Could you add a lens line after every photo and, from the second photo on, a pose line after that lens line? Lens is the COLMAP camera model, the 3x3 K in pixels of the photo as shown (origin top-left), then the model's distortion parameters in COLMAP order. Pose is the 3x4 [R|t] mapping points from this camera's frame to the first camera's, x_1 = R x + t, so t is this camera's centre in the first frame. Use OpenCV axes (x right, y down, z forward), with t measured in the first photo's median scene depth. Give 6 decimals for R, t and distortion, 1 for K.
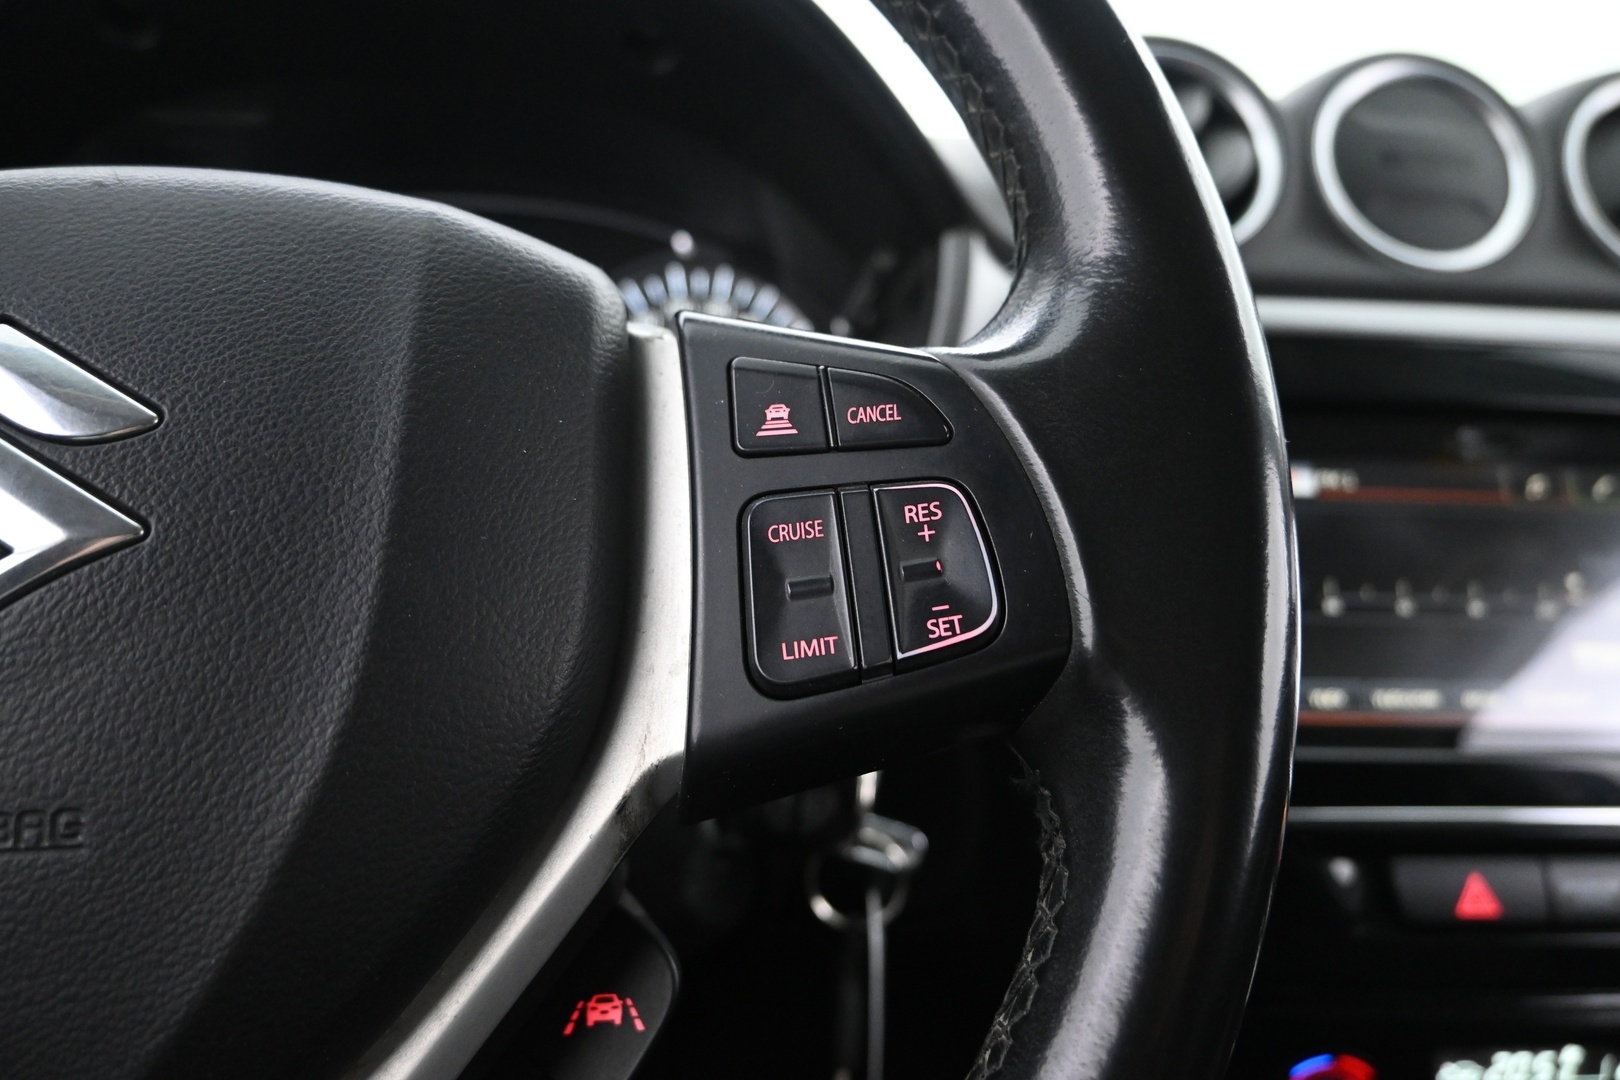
lens RADIAL K [[1144.7, 0, 810.0], [0, 1144.7, 540.0], [0, 0, 1]] dist [-0.005297, -0.002362]
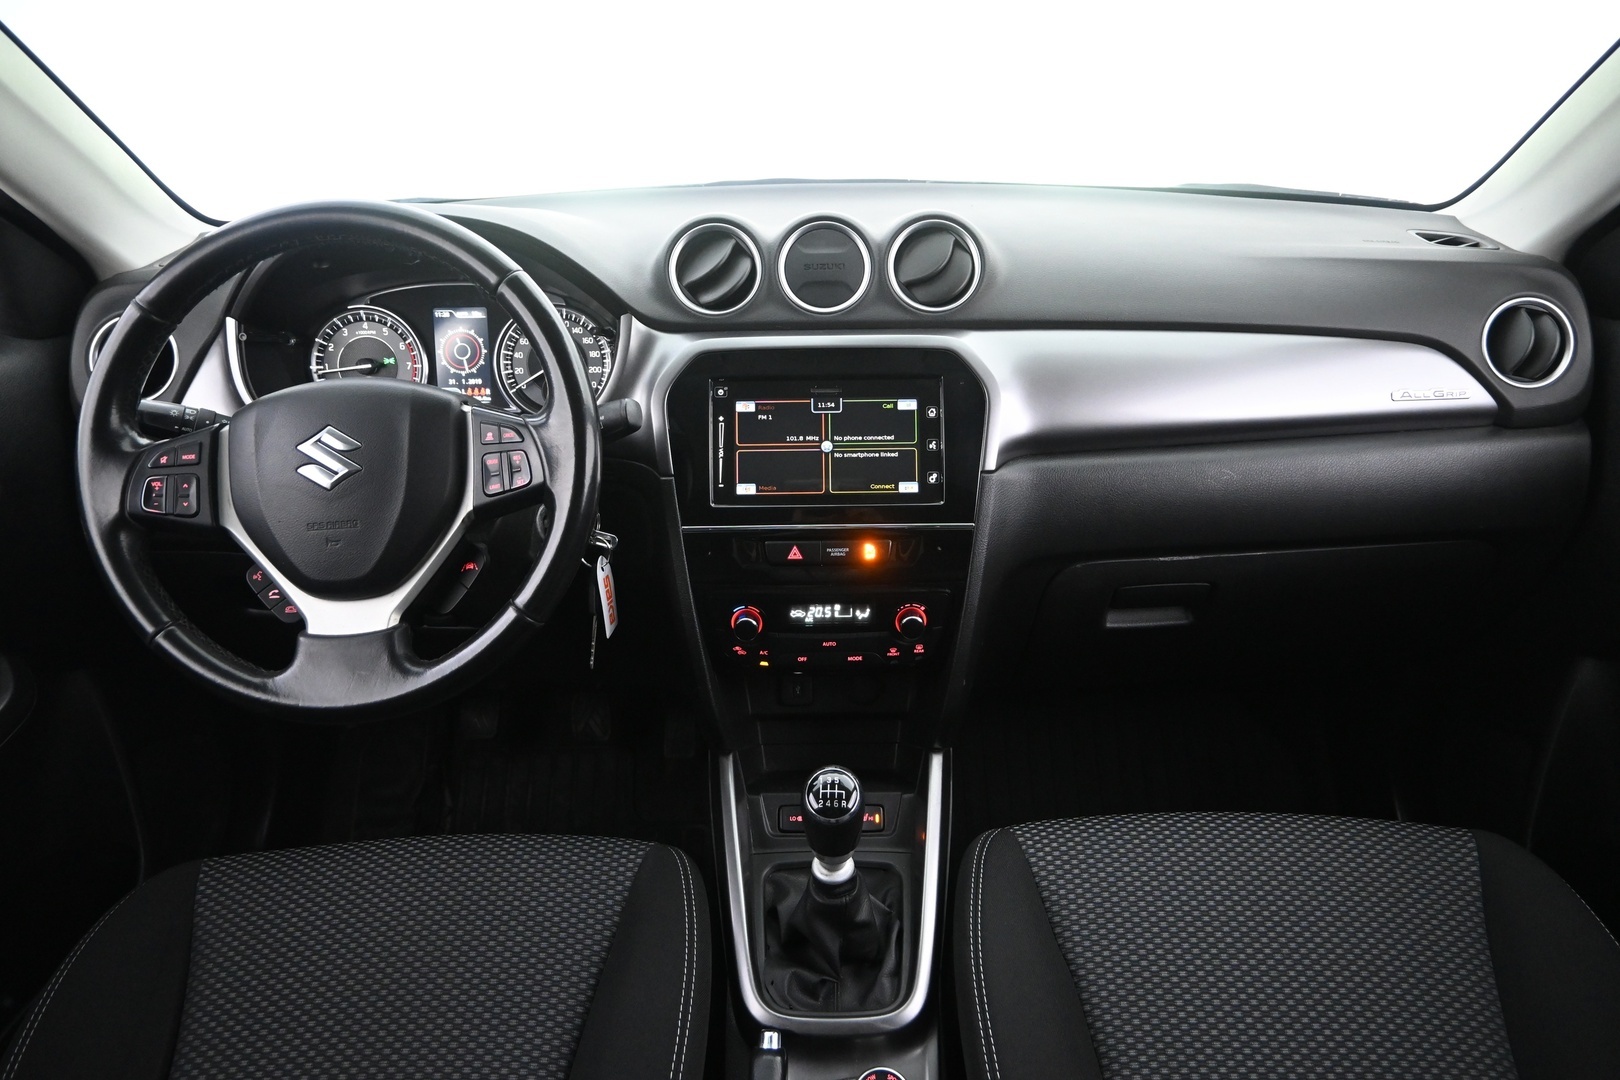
lens RADIAL K [[1118.8, 0, 810.0], [0, 1118.8, 540.0], [0, 0, 1]] dist [-0.000410, 0.000101]
pose [[0.994646, -0.011585, -0.102693, 1.547368], [0.032901, 0.977492, 0.208392, -0.536460], [0.097967, -0.210655, 0.972639, -3.006491]]
